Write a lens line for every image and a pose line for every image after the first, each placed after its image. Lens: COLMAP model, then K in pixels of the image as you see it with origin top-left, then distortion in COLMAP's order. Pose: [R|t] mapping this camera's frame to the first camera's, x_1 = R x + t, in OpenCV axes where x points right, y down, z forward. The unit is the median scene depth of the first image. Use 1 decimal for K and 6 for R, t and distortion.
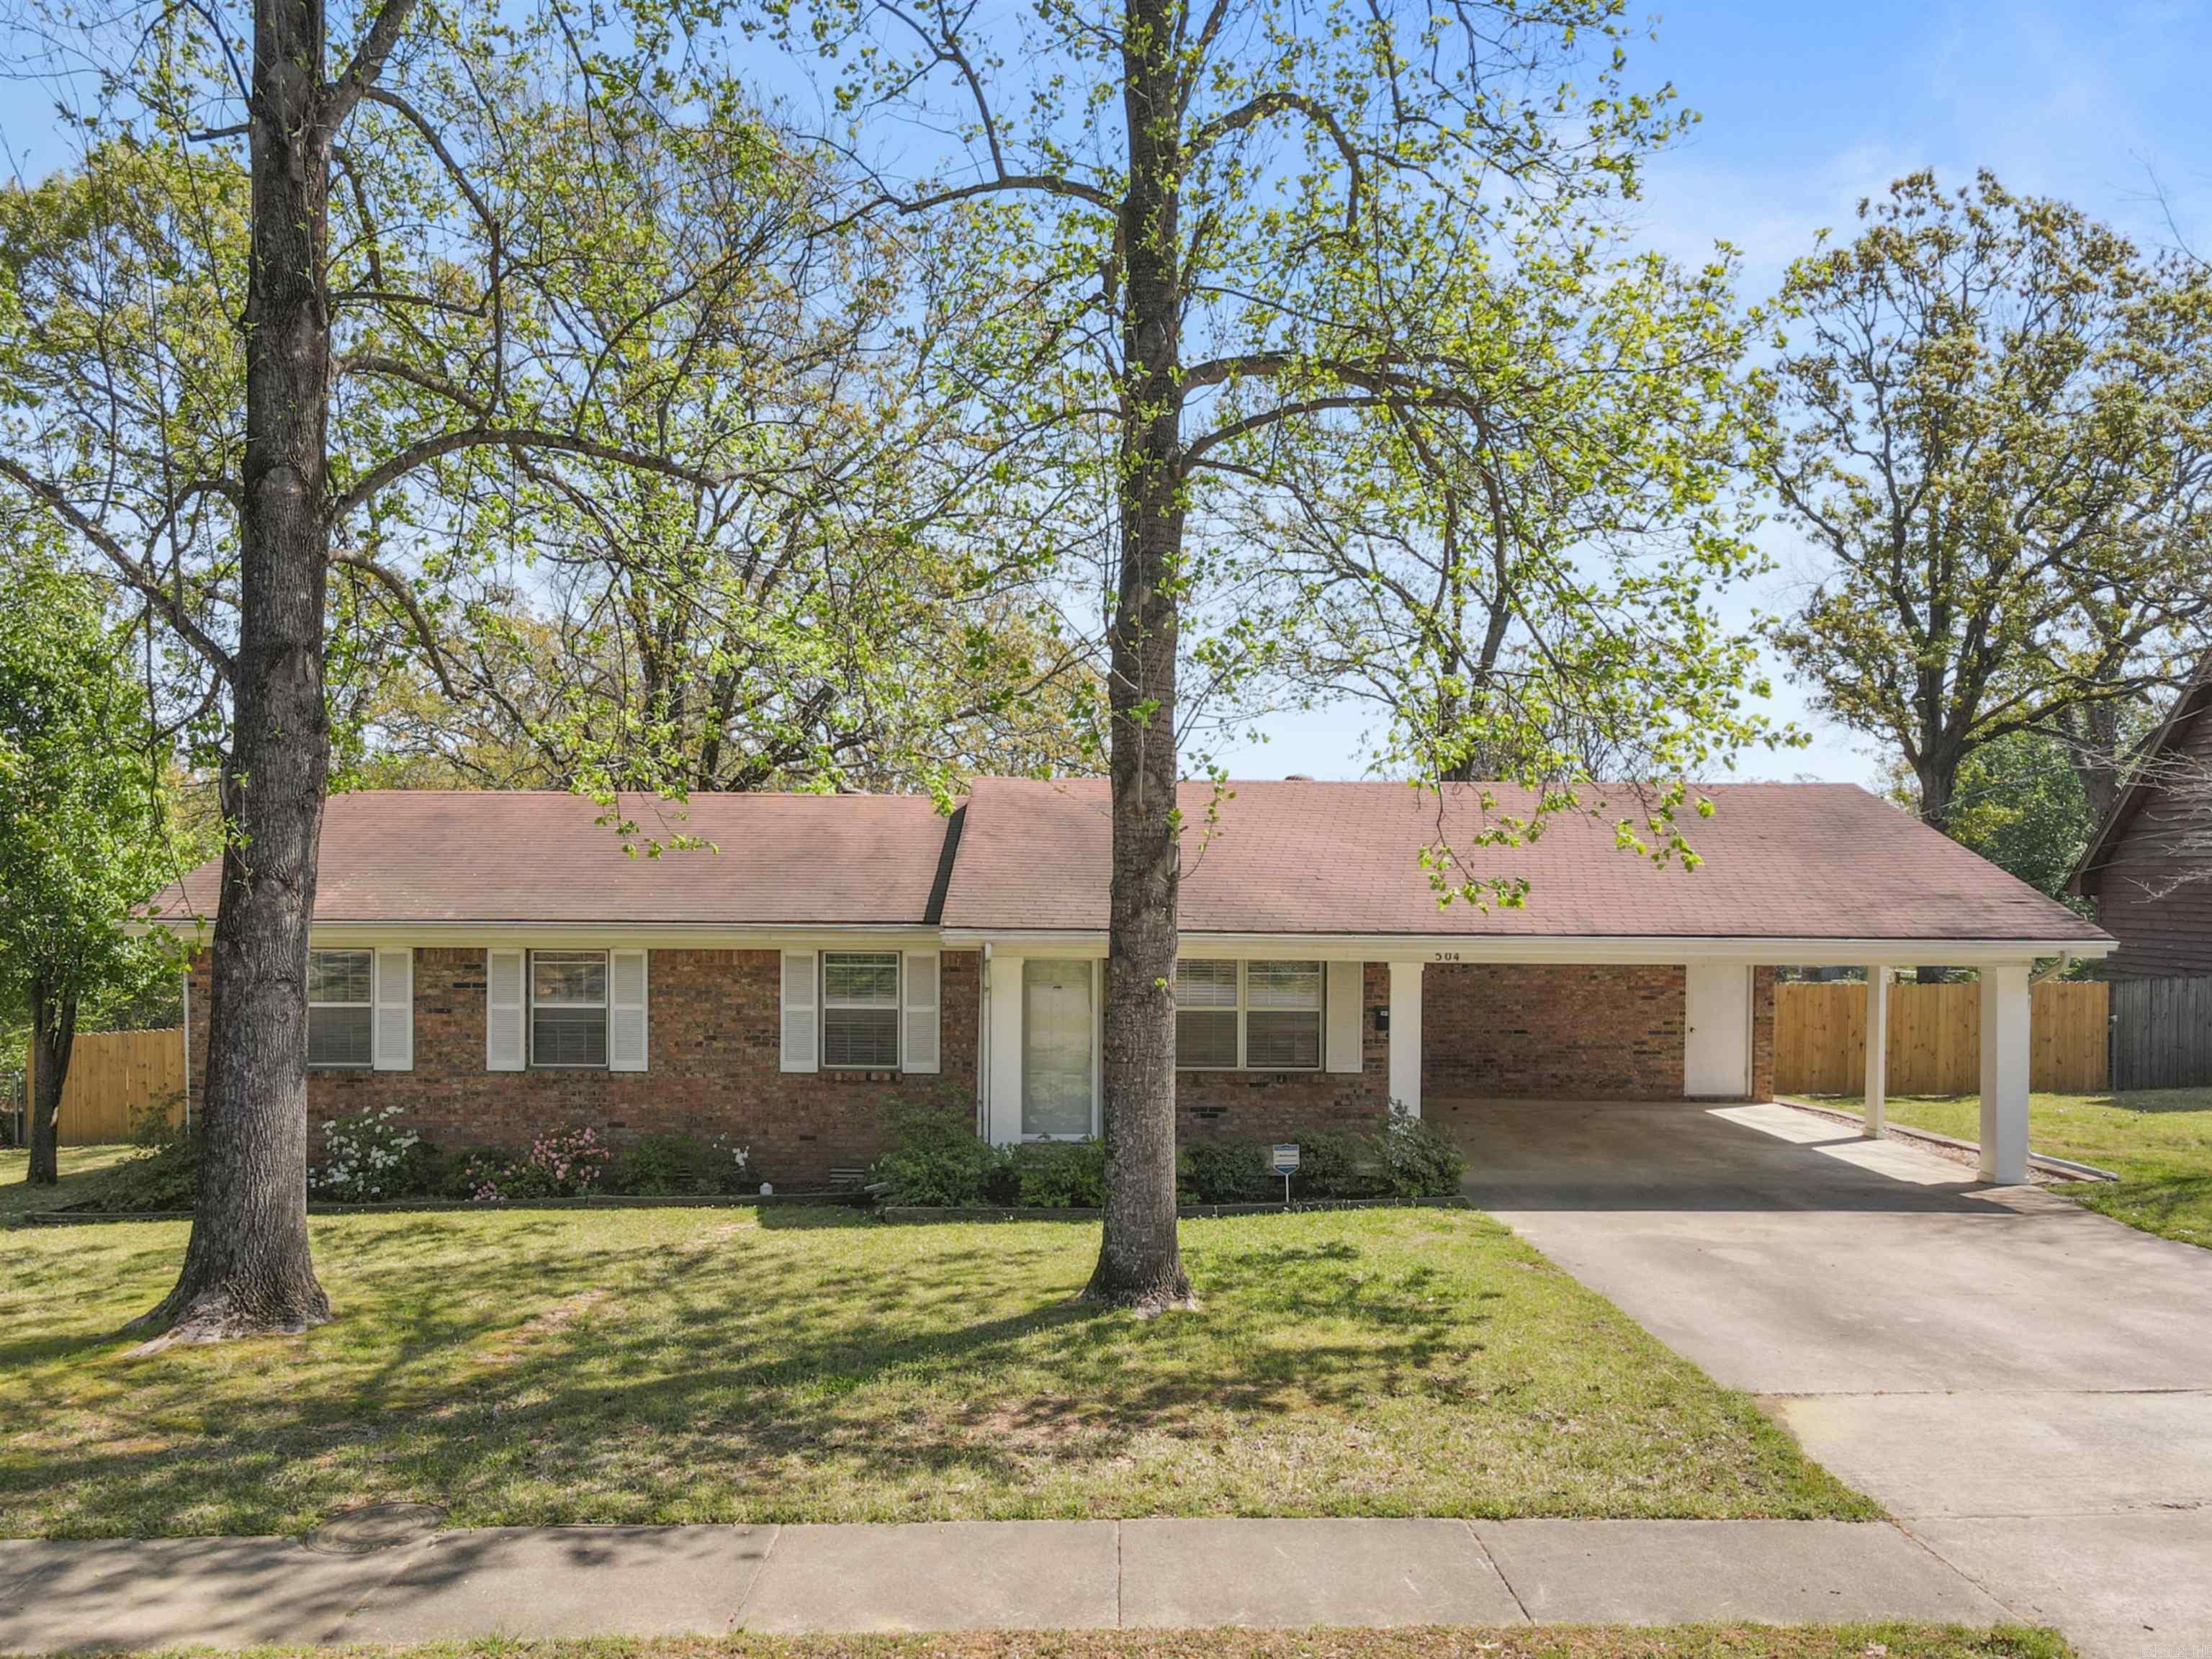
lens RADIAL K [[1614.8, 0, 1112.7], [0, 1614.8, 881.1], [0, 0, 1]] dist [0.009343, -0.002264]
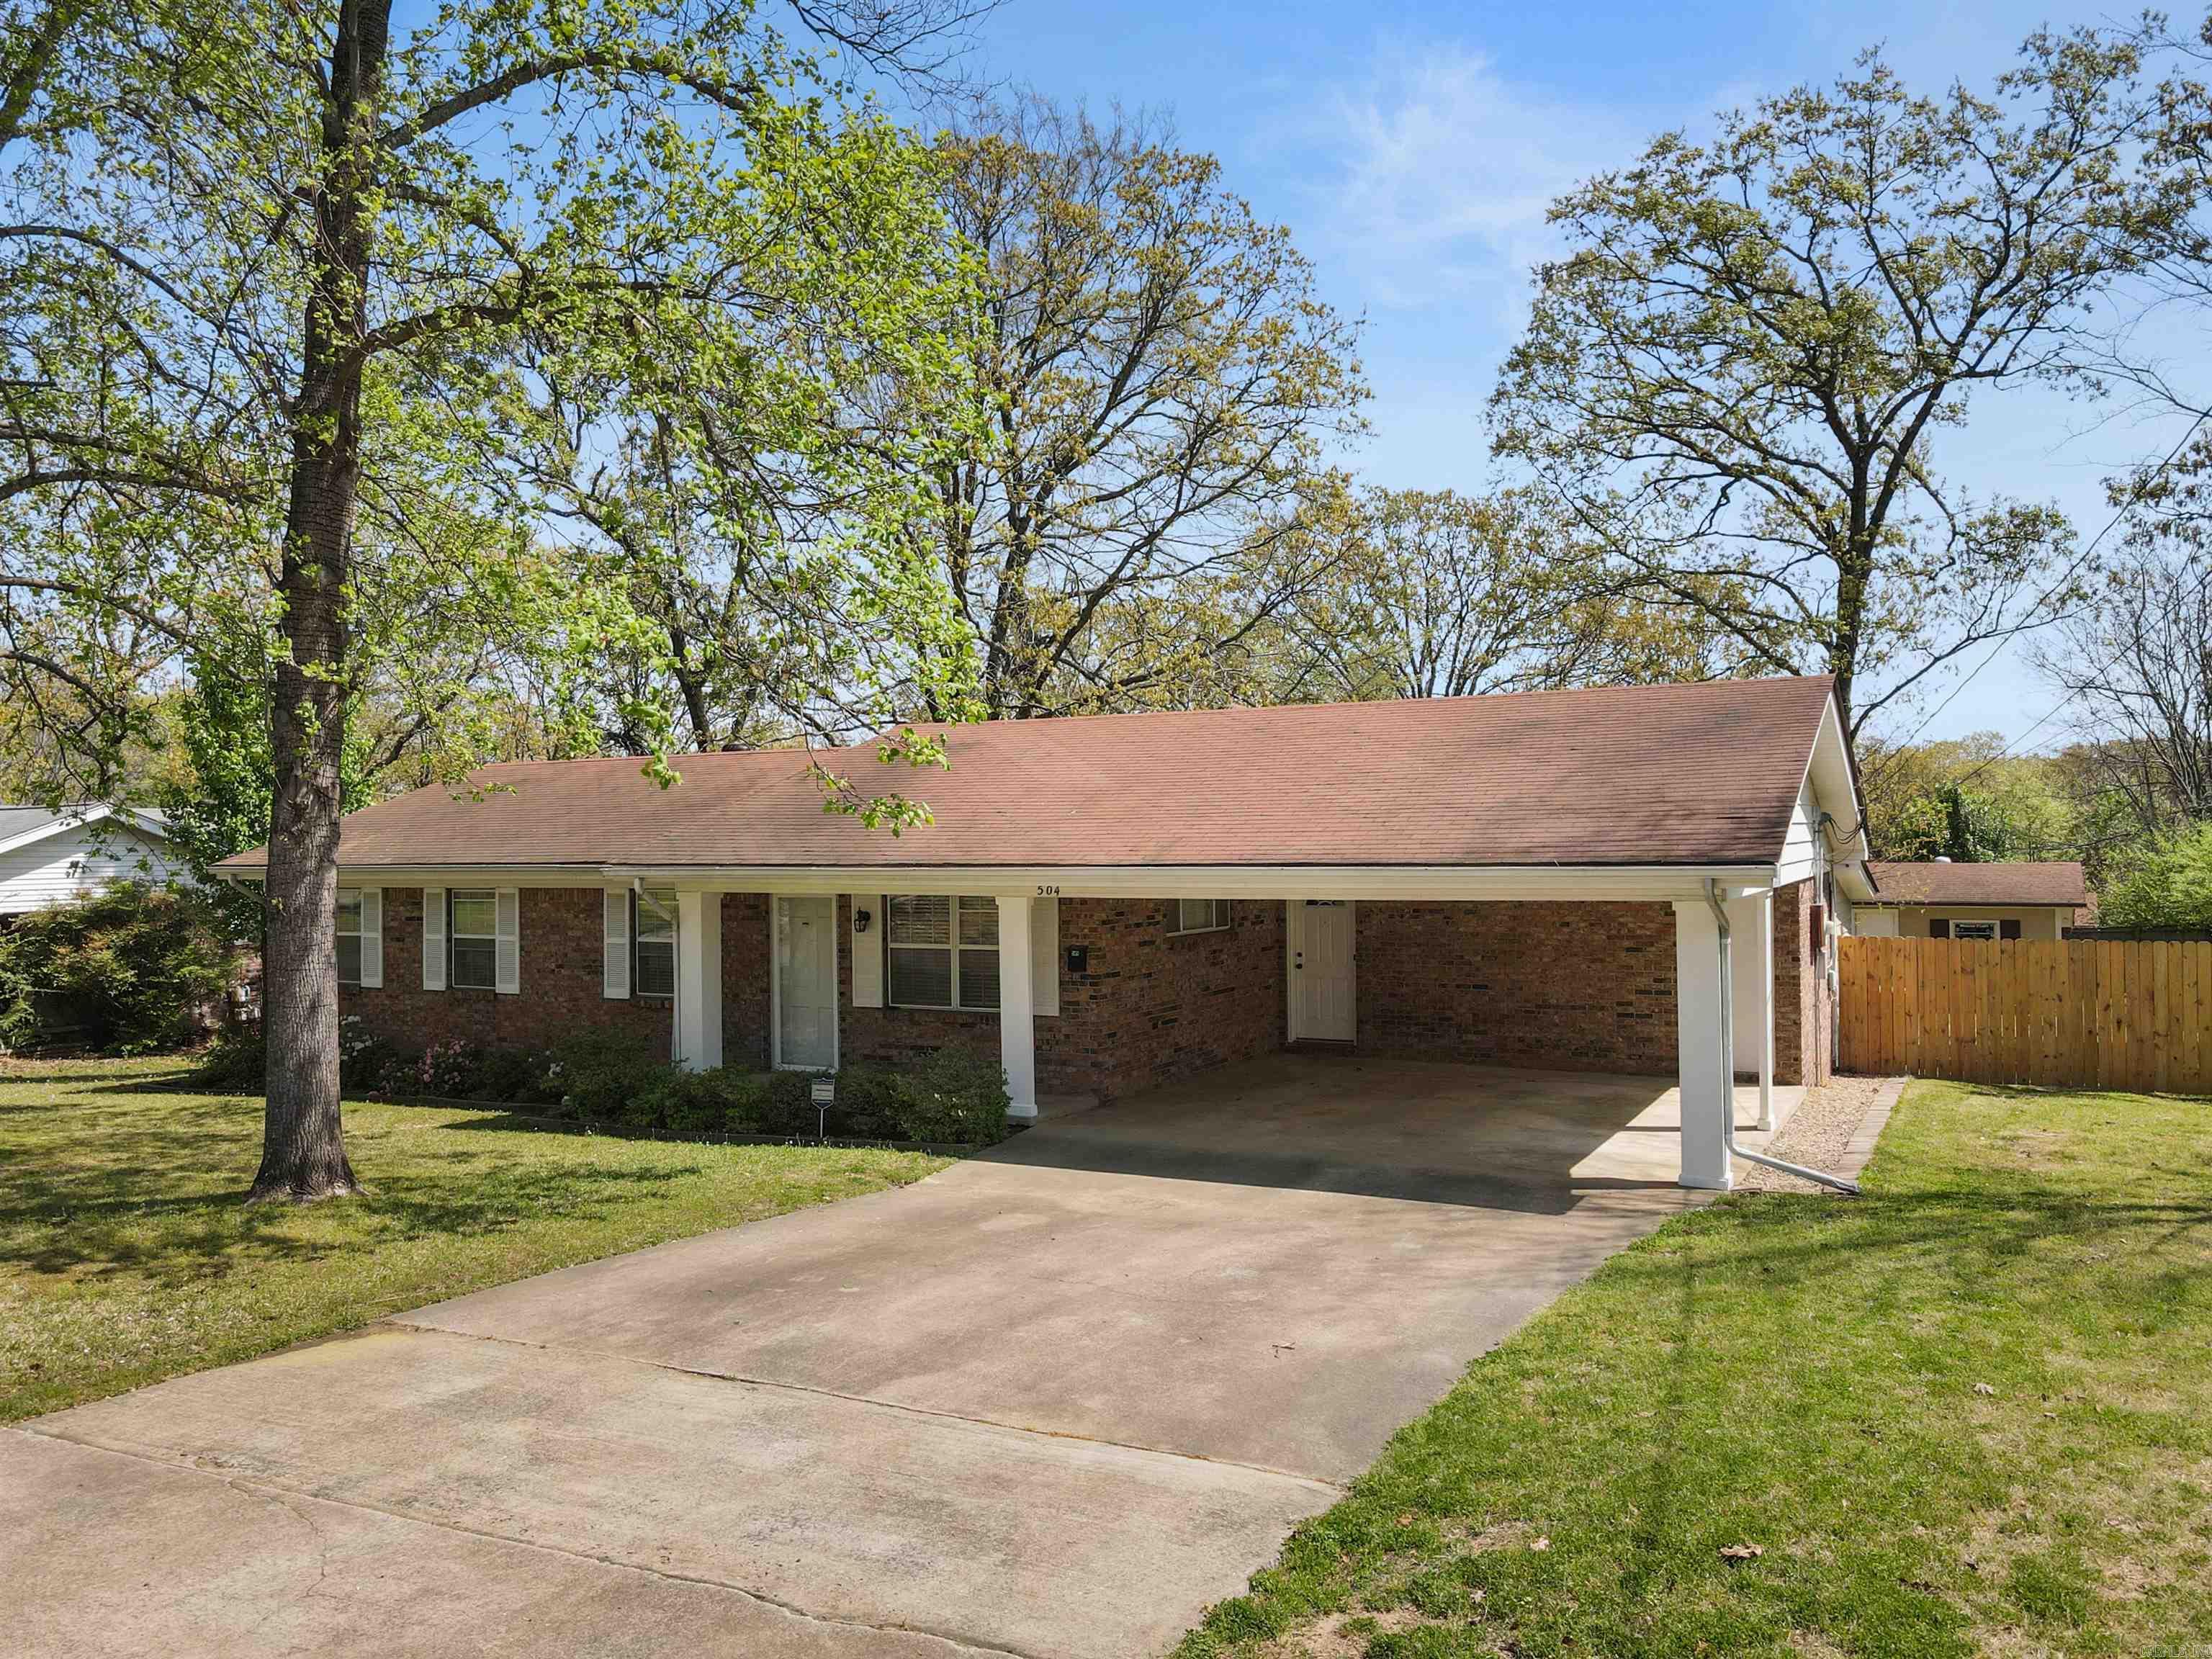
lens RADIAL K [[1614.8, 0, 1112.7], [0, 1614.8, 881.1], [0, 0, 1]] dist [0.009343, -0.002264]
pose [[0.877459, -0.006804, -0.479604, 0.633810], [0.015840, 0.999765, 0.014797, 0.027118], [0.479391, -0.020581, 0.877360, 0.195947]]
